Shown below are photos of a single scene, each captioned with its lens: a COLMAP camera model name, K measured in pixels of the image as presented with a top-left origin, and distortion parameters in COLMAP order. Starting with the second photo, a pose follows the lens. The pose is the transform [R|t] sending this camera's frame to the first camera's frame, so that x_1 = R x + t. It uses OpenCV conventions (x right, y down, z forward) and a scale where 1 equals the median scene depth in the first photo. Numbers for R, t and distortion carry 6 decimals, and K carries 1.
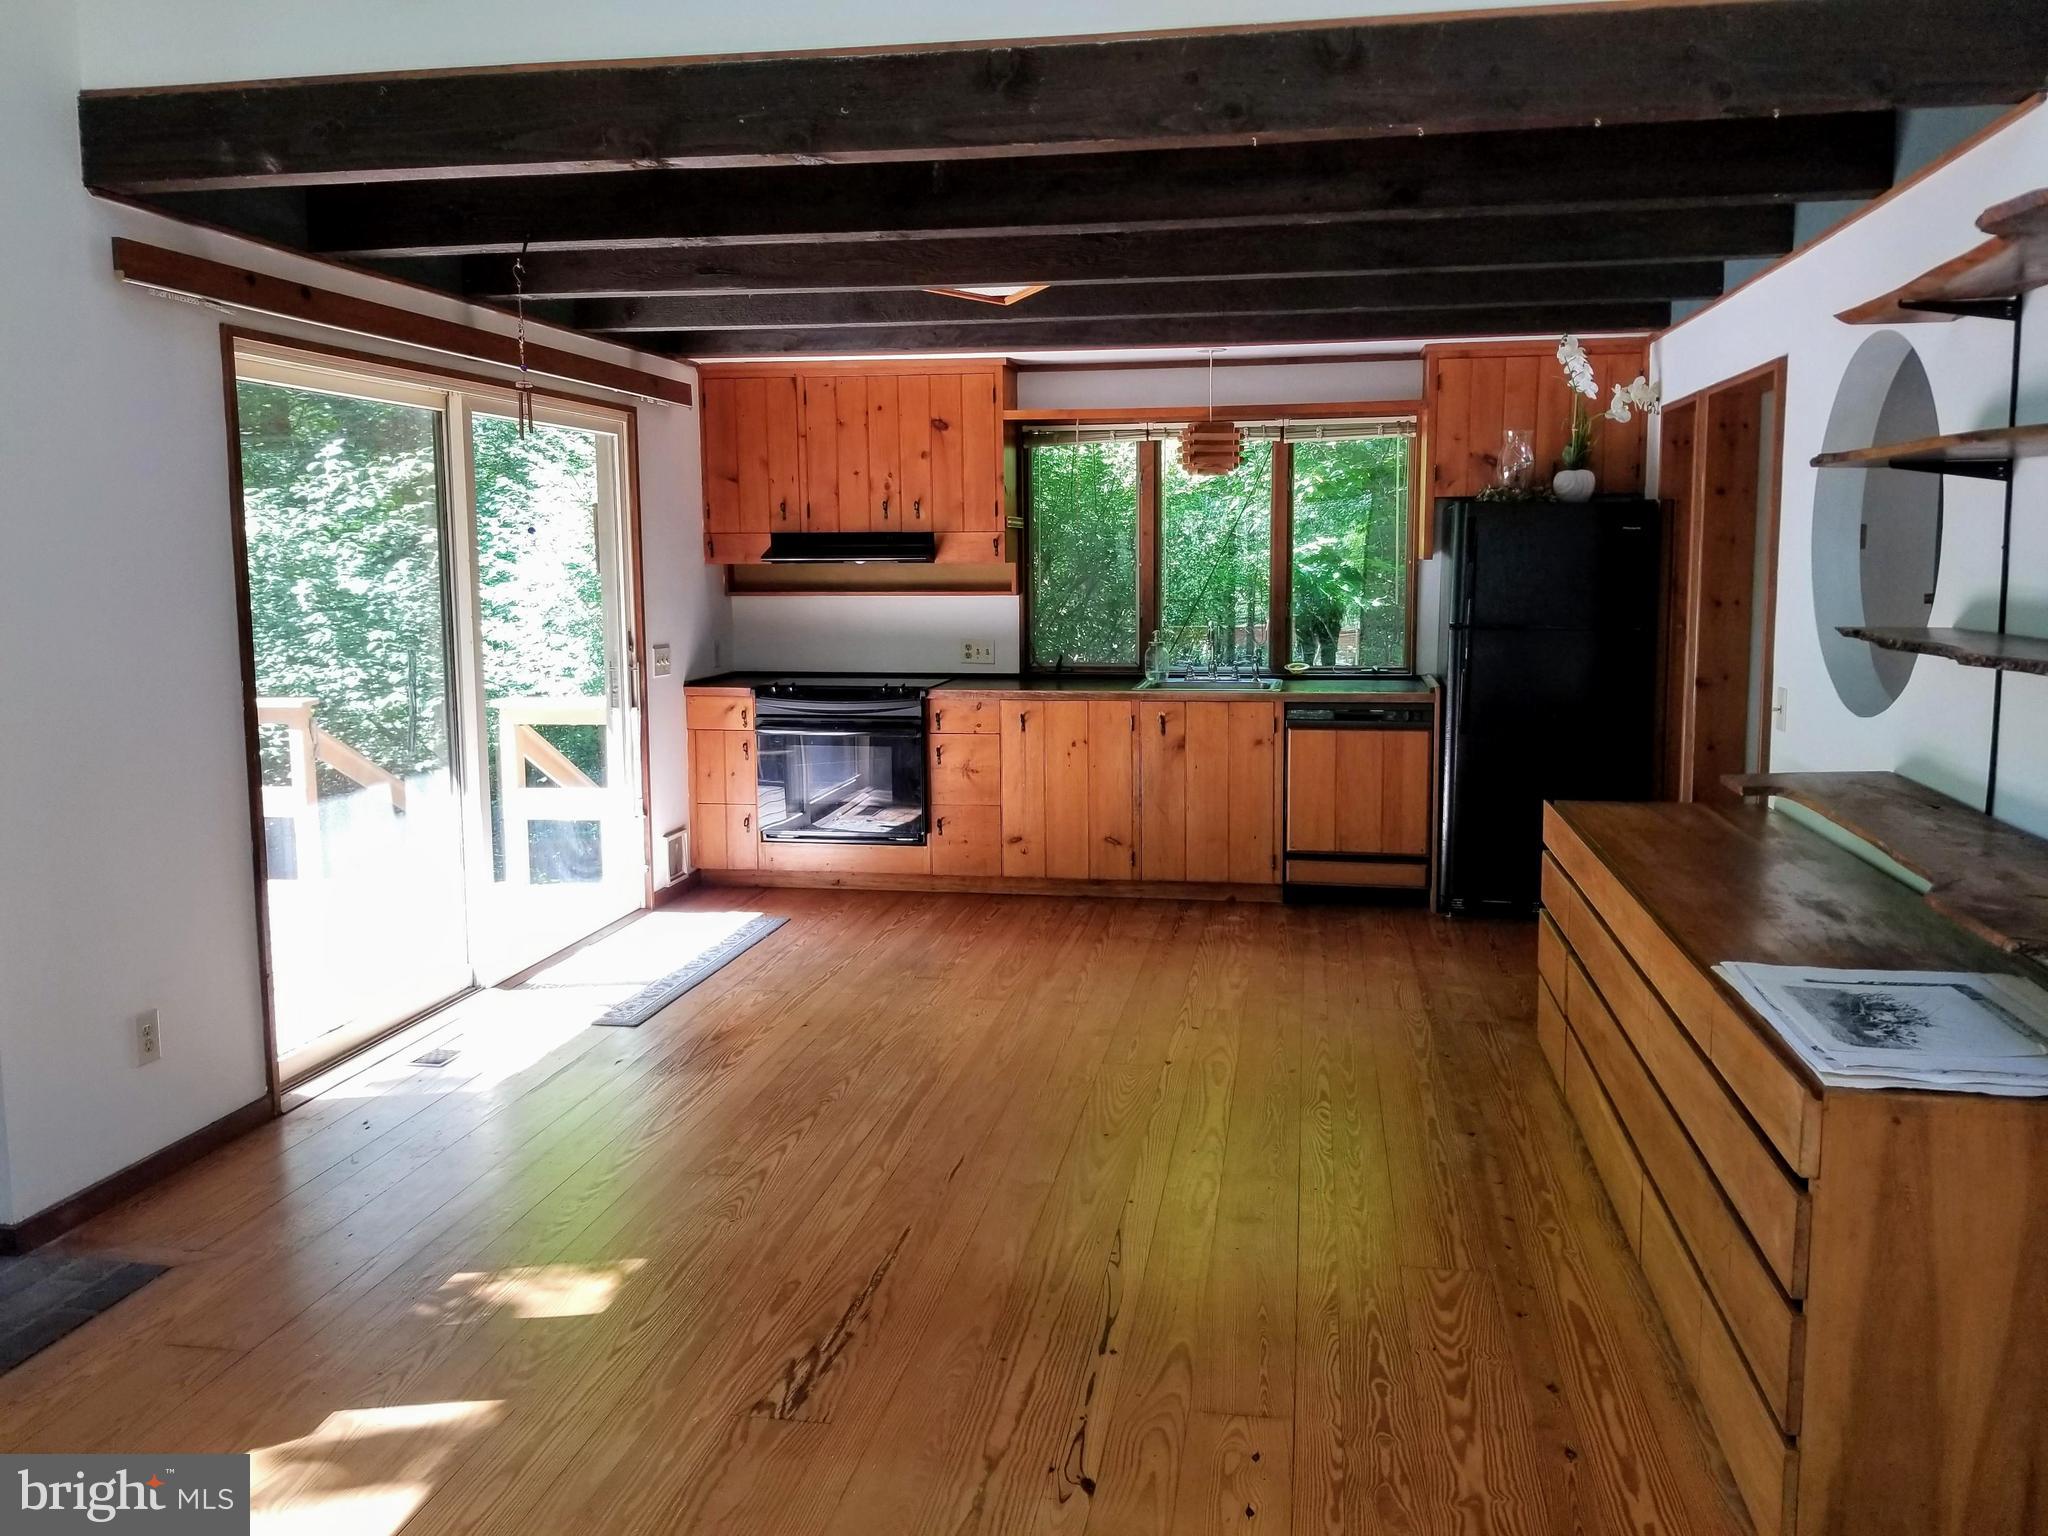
lens RADIAL K [[1617.8, 0, 1033.4], [0, 1617.8, 727.2], [0, 0, 1]] dist [0.104126, -0.146695]
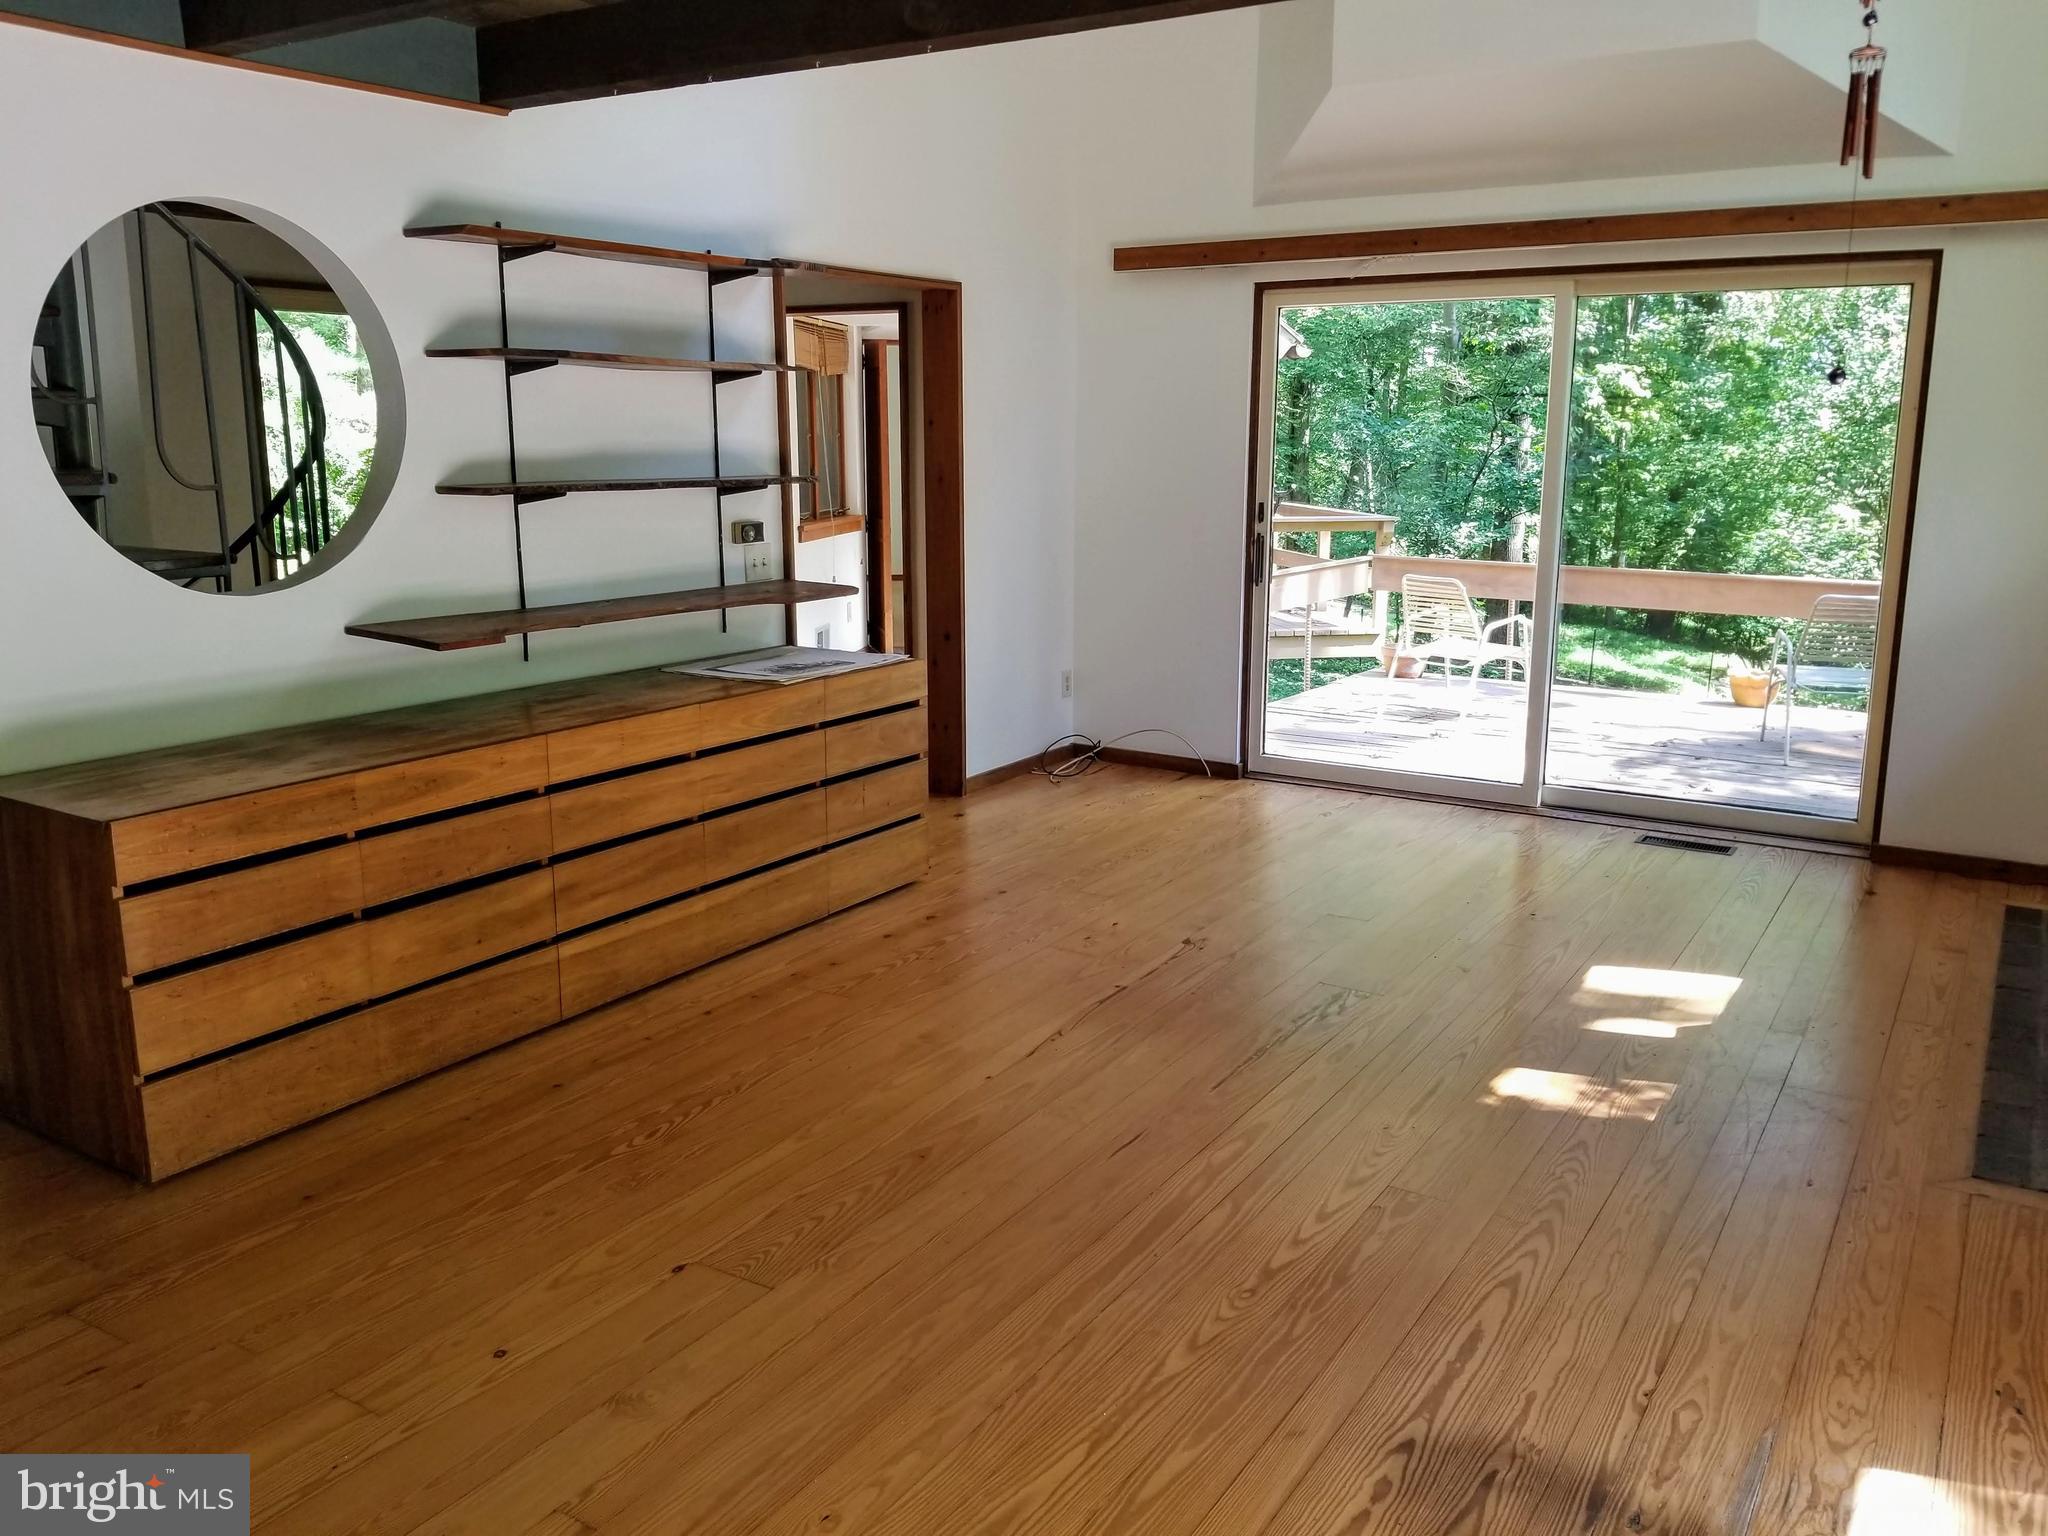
lens RADIAL K [[1617.8, 0, 1033.4], [0, 1617.8, 727.2], [0, 0, 1]] dist [0.104126, -0.146695]
pose [[-0.926574, -0.067459, 0.370012, -0.340548], [0.043328, 0.958089, 0.283176, -0.212484], [-0.373608, 0.278416, -0.884817, 1.911862]]
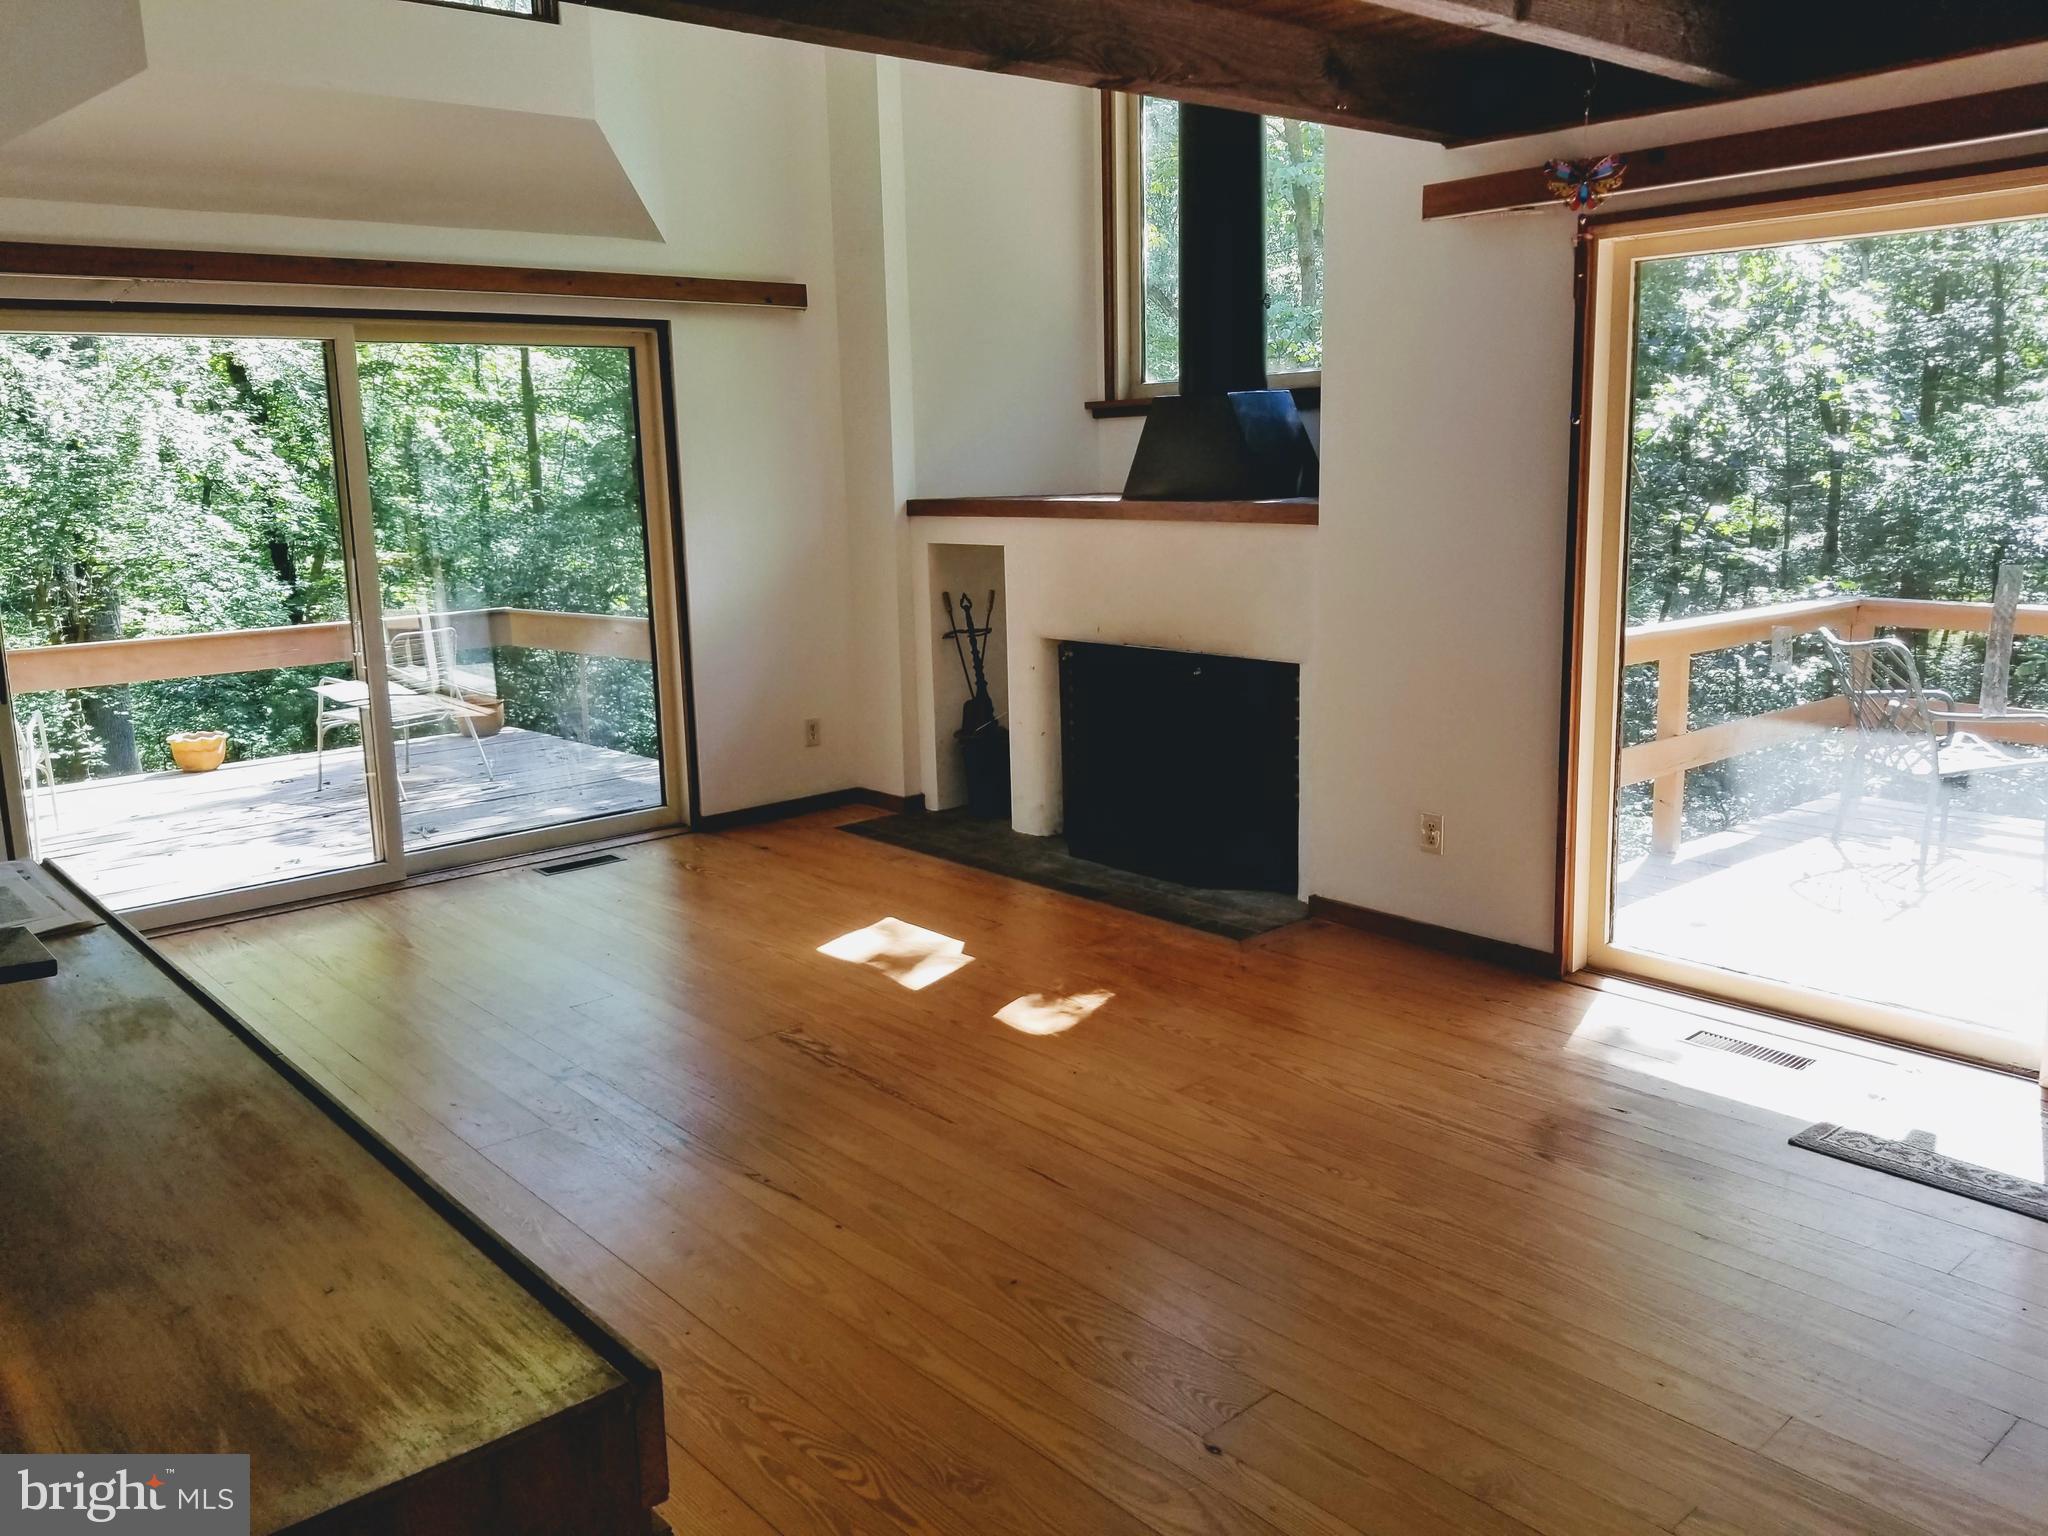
lens RADIAL K [[1617.8, 0, 1033.4], [0, 1617.8, 727.2], [0, 0, 1]] dist [0.104126, -0.146695]
pose [[-0.624445, 0.159462, -0.764618, 0.656711], [-0.054497, 0.967657, 0.246312, -0.201137], [0.779166, 0.195477, -0.595558, 1.628622]]
